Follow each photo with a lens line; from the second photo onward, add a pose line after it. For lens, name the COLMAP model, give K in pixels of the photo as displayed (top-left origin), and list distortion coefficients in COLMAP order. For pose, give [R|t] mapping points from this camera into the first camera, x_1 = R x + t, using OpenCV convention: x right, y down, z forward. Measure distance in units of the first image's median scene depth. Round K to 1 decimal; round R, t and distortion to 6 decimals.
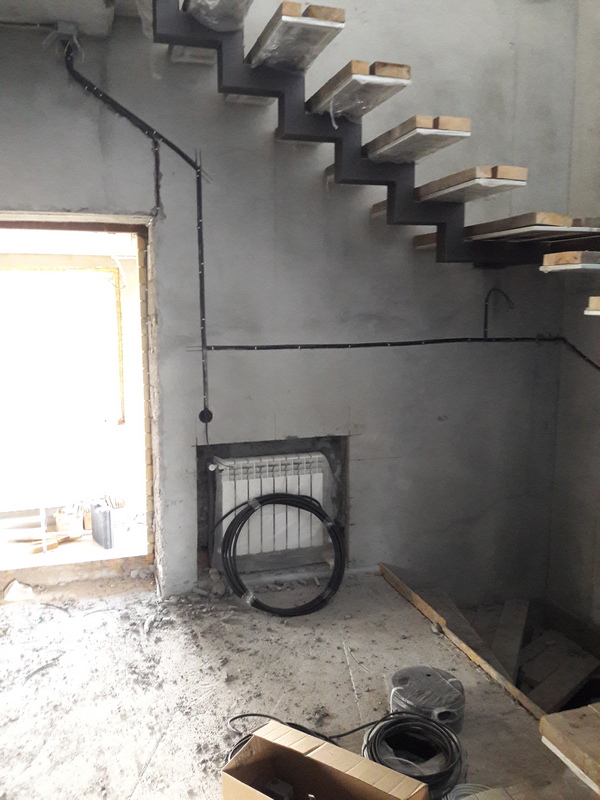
lens RADIAL K [[656.6, 0, 299.9], [0, 656.6, 400.1], [0, 0, 1]] dist [0.033254, -0.029021]
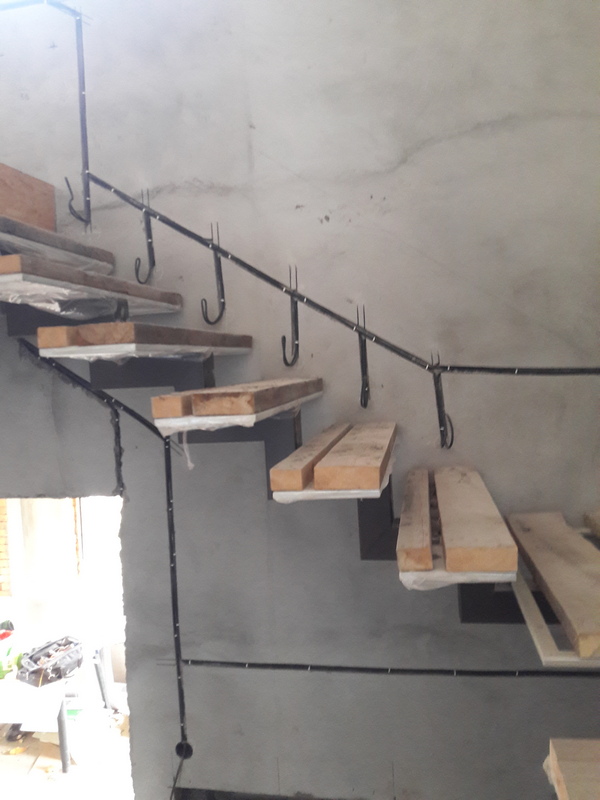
lens RADIAL K [[656.6, 0, 299.8], [0, 656.6, 401.2], [0, 0, 1]] dist [0.033254, -0.029021]
pose [[0.882427, -0.005673, -0.470416, 0.342202], [-0.034512, 0.996452, -0.076757, -0.328329], [0.469183, 0.083967, 0.879100, 0.369636]]
